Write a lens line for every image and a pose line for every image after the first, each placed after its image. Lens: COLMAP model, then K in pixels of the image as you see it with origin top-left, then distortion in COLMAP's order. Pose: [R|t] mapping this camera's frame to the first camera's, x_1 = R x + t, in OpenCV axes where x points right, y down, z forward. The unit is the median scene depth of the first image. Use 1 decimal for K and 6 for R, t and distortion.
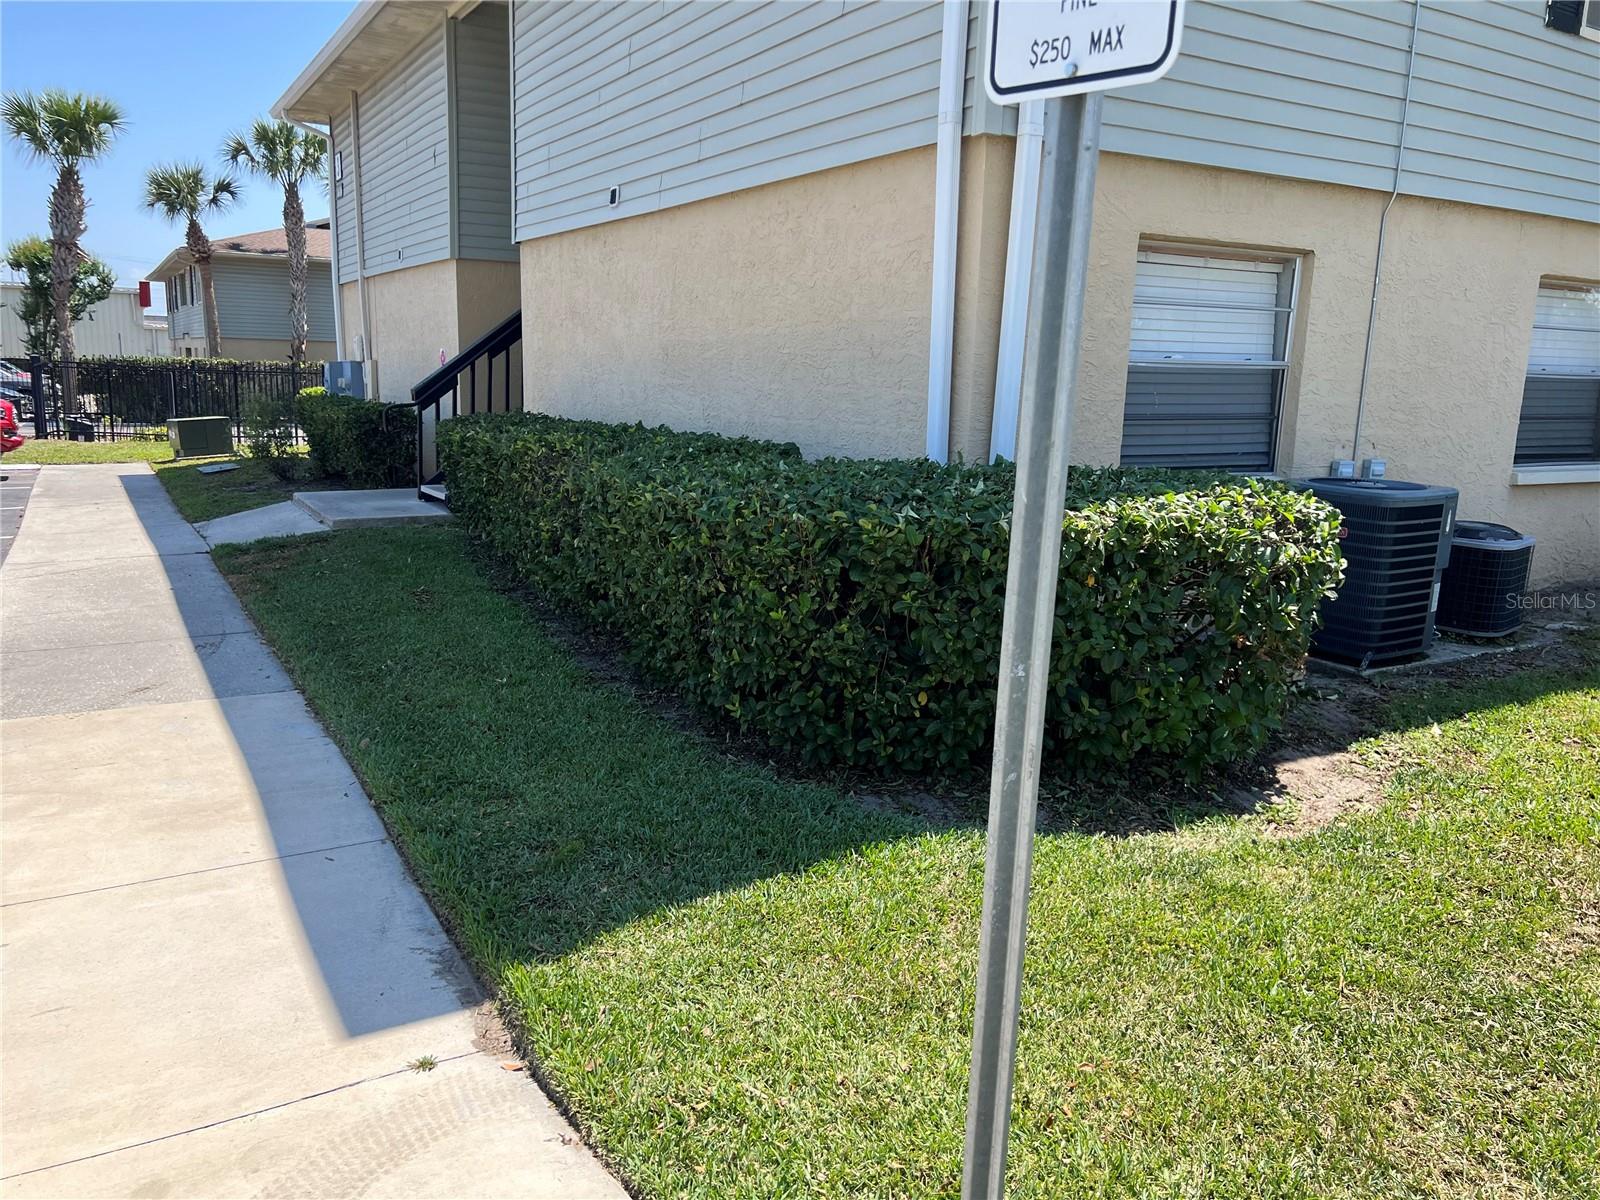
lens RADIAL K [[1225.0, 0, 802.2], [0, 1225.0, 605.2], [0, 0, 1]] dist [0.074192, -0.079316]
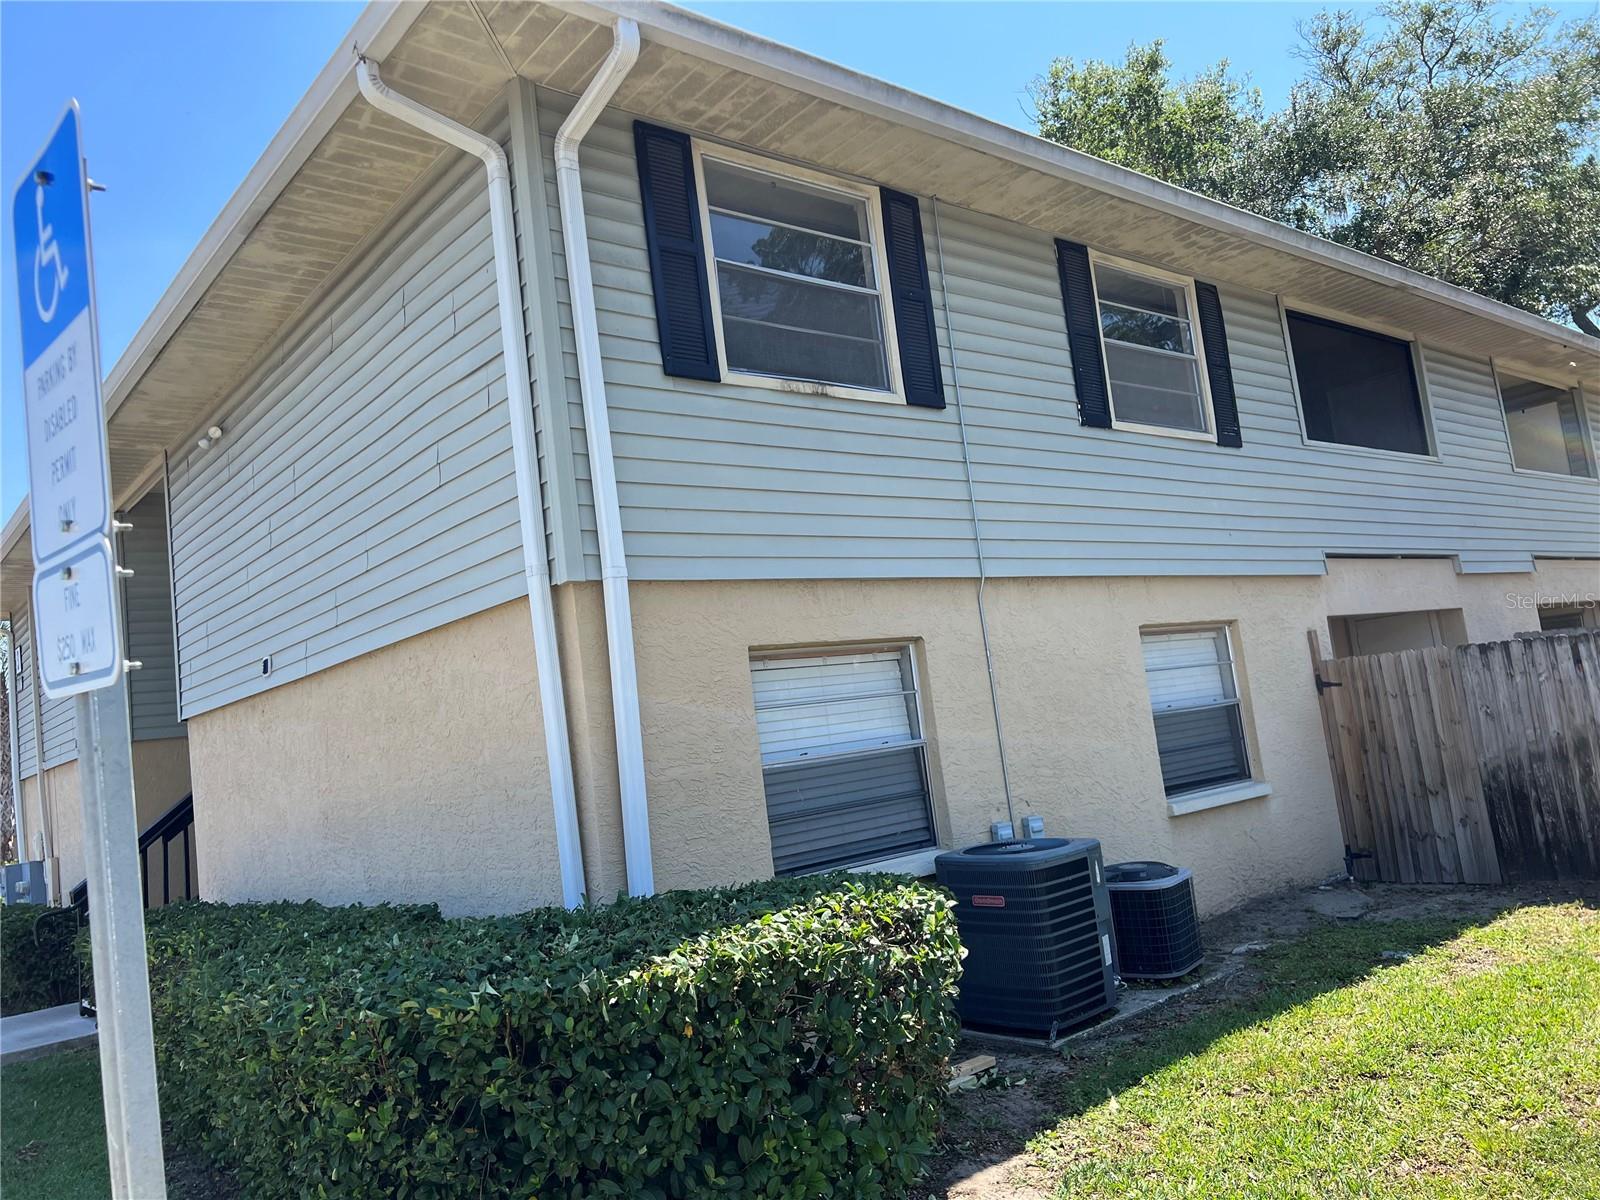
lens RADIAL K [[1225.0, 0, 802.2], [0, 1225.0, 605.2], [0, 0, 1]] dist [0.074192, -0.079316]
pose [[0.974038, -0.129200, 0.185895, 0.135495], [0.179778, 0.940505, -0.288322, -0.027434], [-0.137584, 0.314257, 0.939315, 0.008483]]
